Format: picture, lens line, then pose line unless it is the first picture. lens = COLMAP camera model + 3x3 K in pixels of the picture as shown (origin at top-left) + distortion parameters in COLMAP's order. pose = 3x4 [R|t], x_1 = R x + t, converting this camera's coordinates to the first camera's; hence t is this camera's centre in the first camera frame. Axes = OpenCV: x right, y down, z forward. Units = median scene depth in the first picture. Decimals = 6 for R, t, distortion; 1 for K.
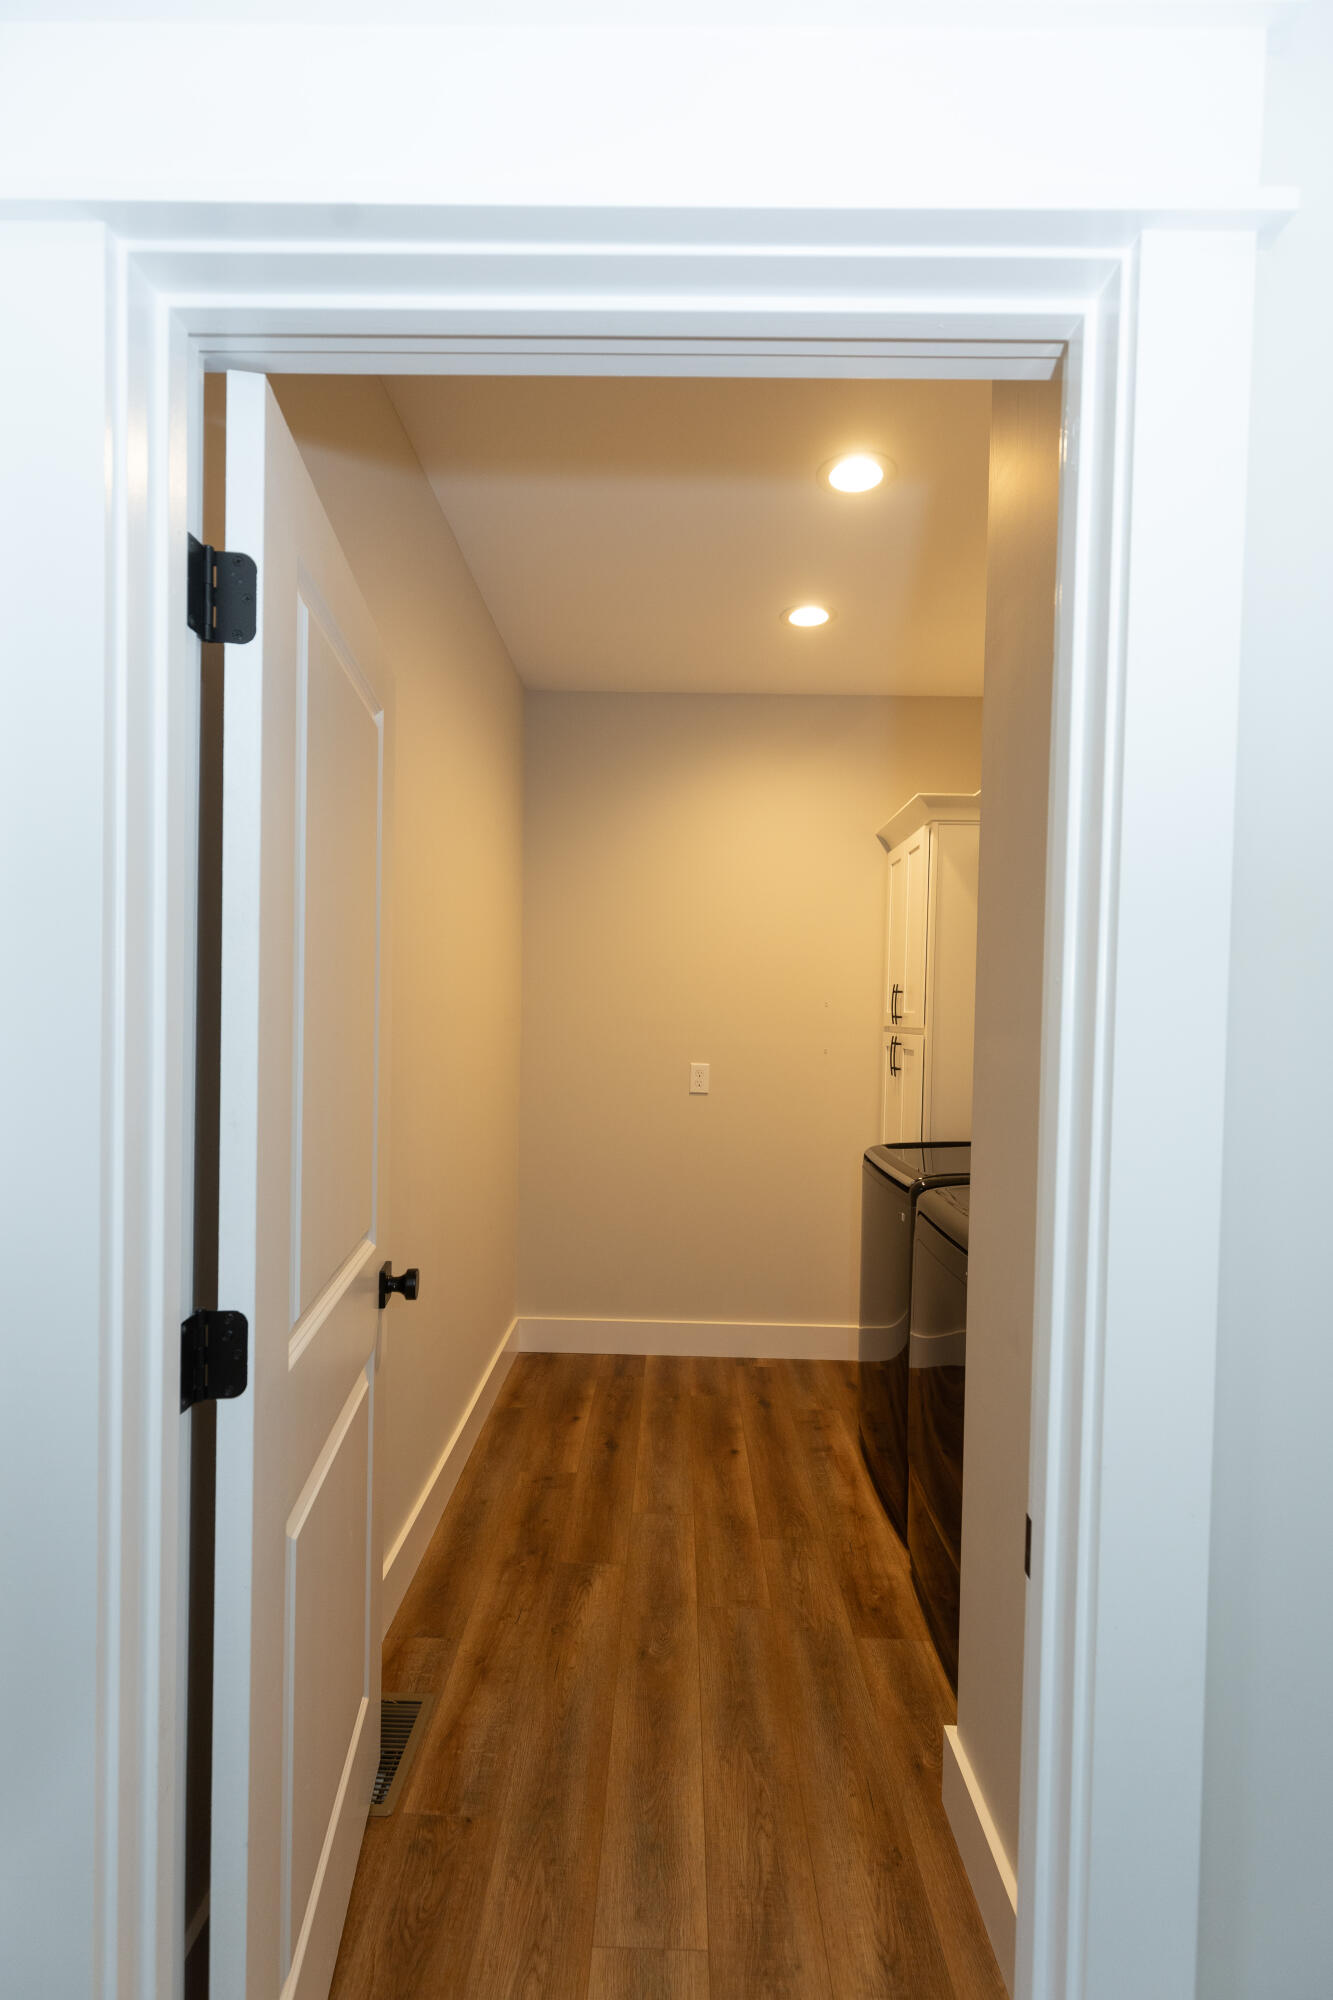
lens RADIAL K [[939.9, 0, 660.9], [0, 939.9, 1024.8], [0, 0, 1]] dist [0.013653, -0.004344]
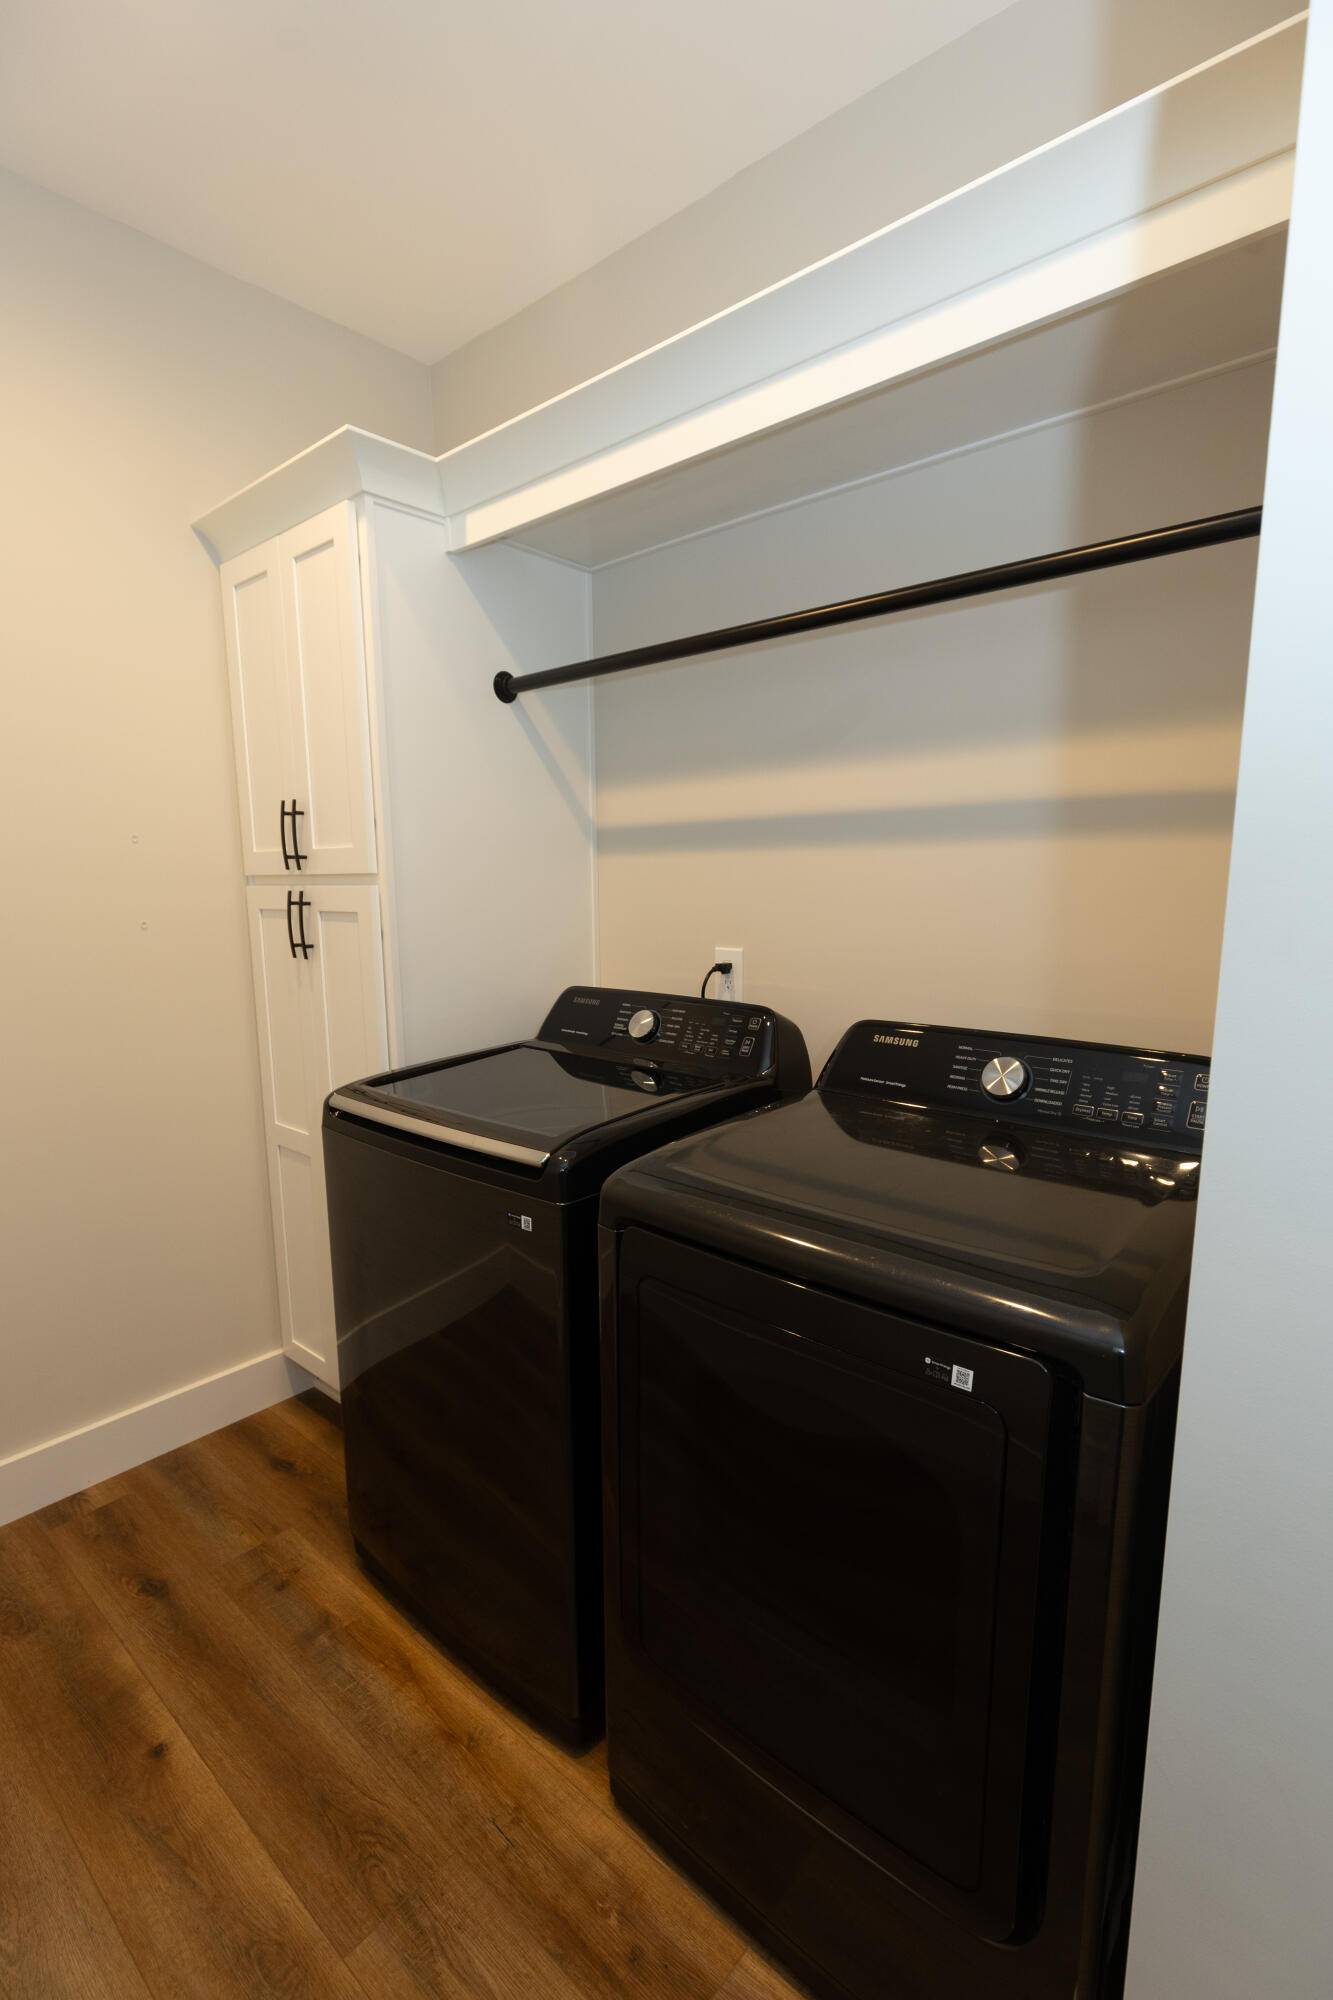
lens RADIAL K [[939.9, 0, 660.9], [0, 939.9, 1024.8], [0, 0, 1]] dist [0.013653, -0.004344]
pose [[0.648901, -0.151327, 0.745672, -0.057848], [0.036851, 0.985123, 0.167853, 0.004585], [-0.759980, -0.081442, 0.644824, 0.465400]]
